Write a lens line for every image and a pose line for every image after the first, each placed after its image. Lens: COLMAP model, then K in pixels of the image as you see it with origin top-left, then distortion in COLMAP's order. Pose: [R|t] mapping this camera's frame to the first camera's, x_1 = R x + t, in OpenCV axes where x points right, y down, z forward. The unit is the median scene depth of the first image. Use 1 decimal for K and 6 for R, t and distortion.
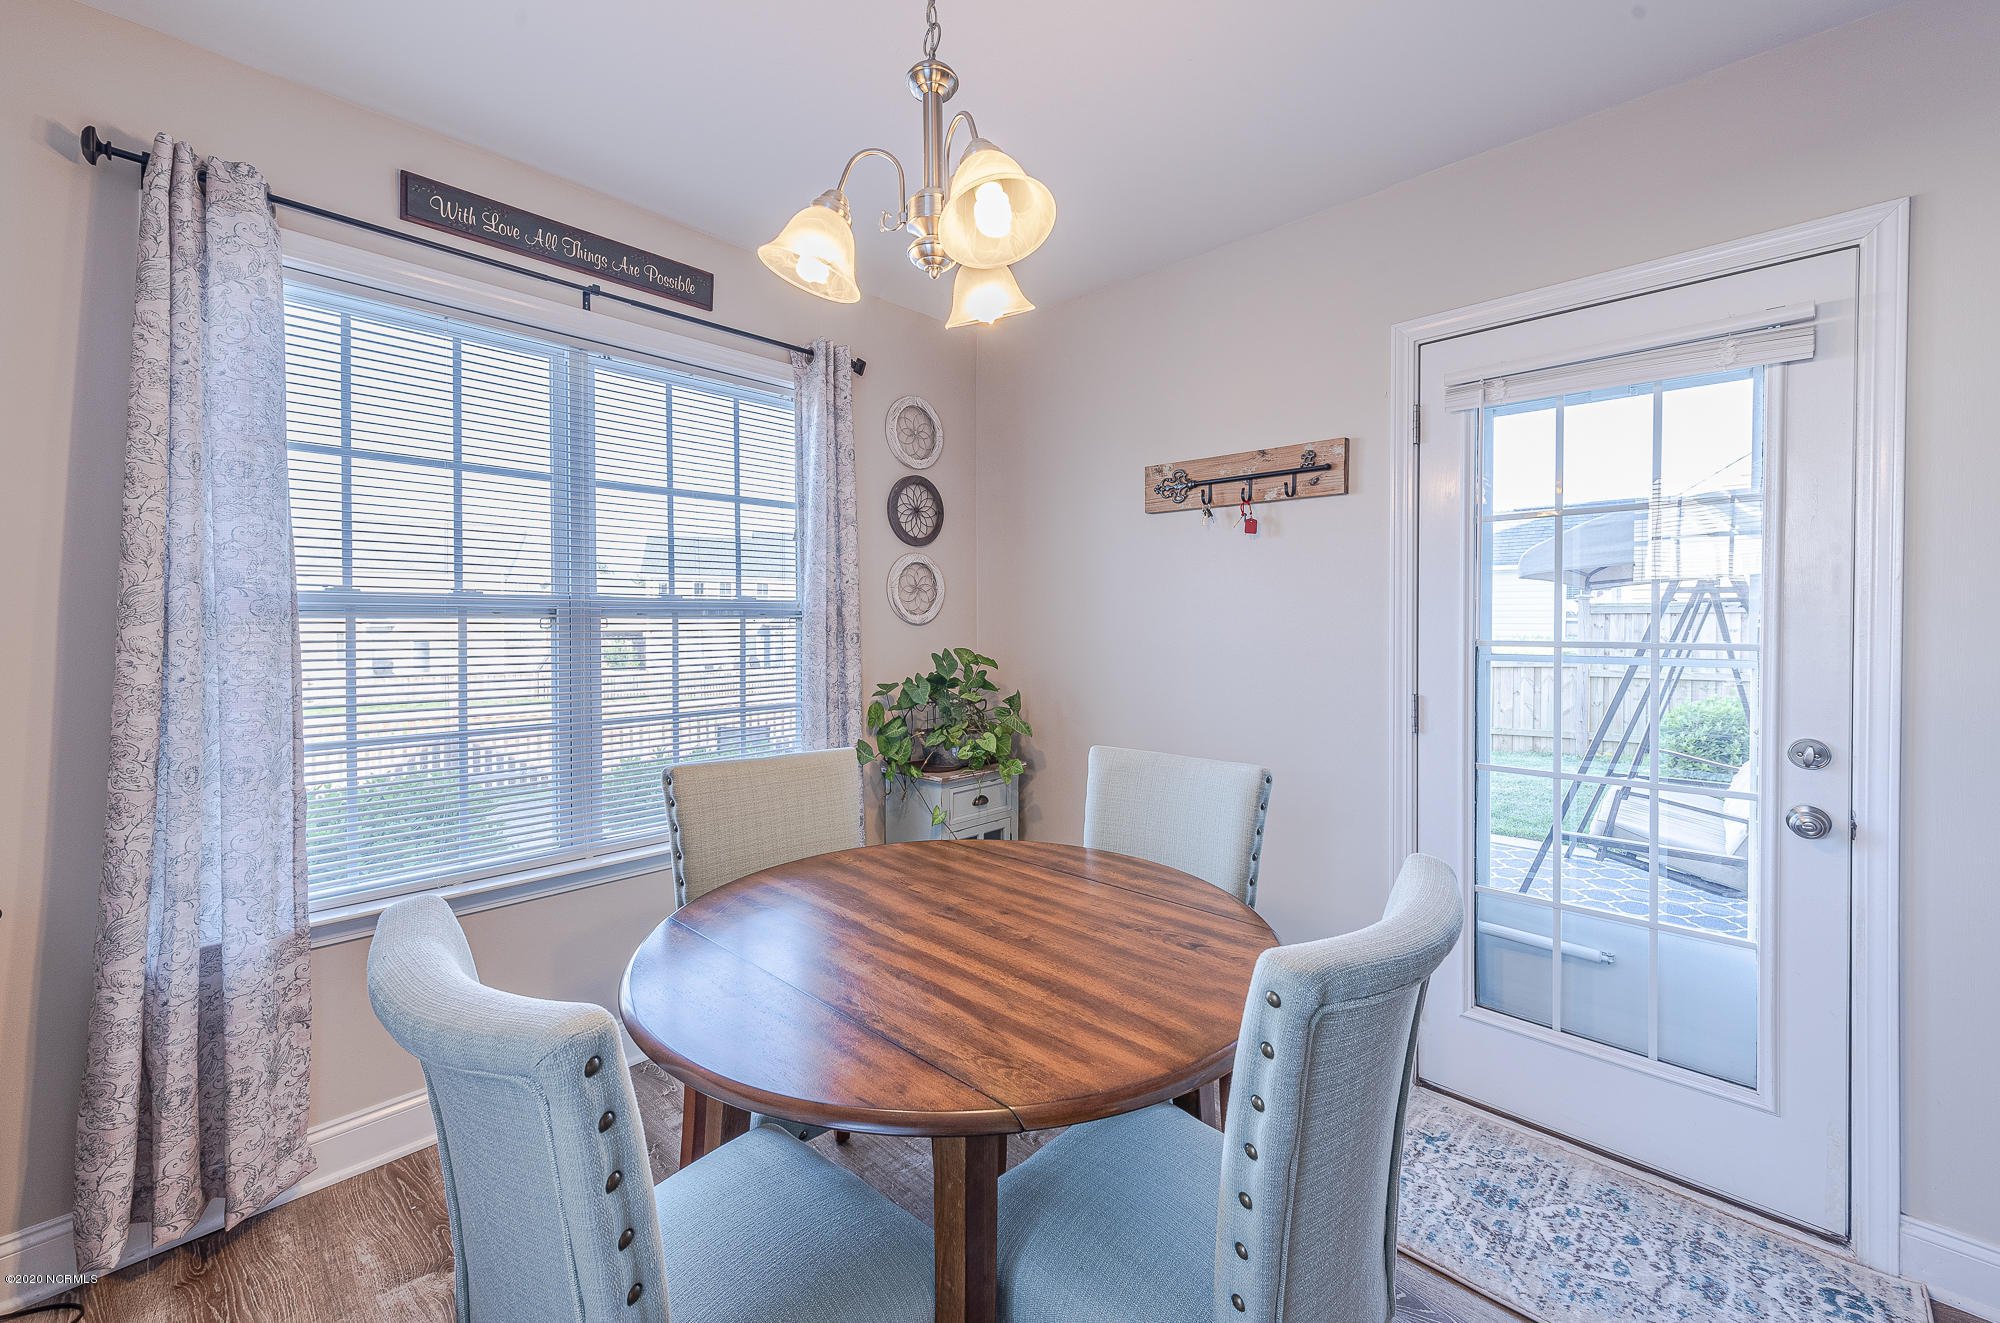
lens RADIAL K [[794.0, 0, 966.7], [0, 794.0, 621.6], [0, 0, 1]] dist [0.011381, -0.000898]
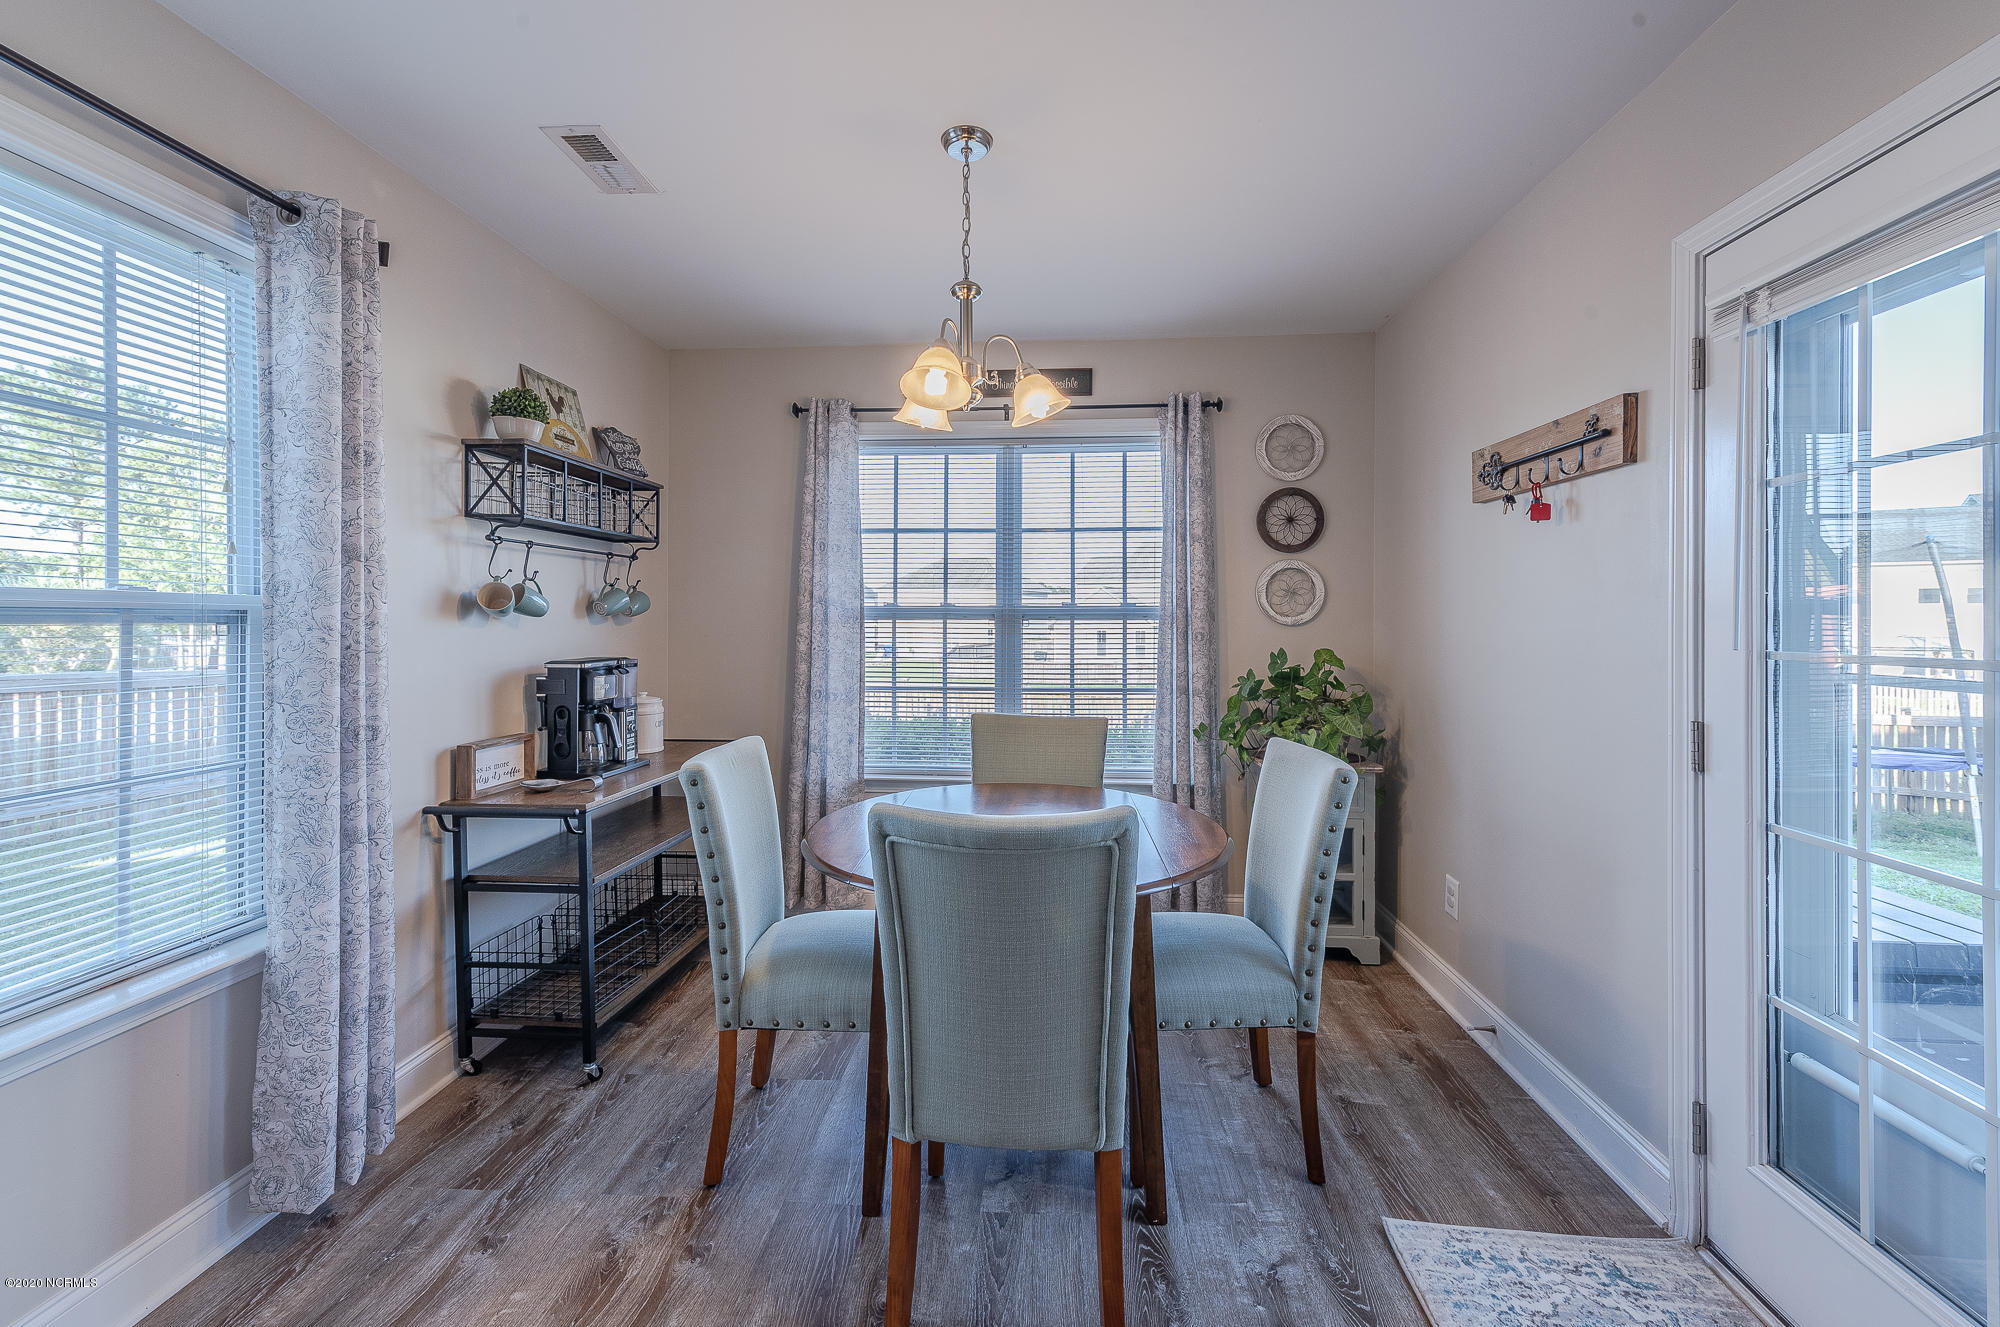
lens RADIAL K [[794.0, 0, 1017.7], [0, 794.0, 617.0], [0, 0, 1]] dist [0.011381, -0.000898]
pose [[0.650888, -0.002564, -0.759169, 0.669621], [-0.000421, 0.999993, -0.003738, -0.004132], [0.759174, 0.002753, 0.650882, 0.017942]]
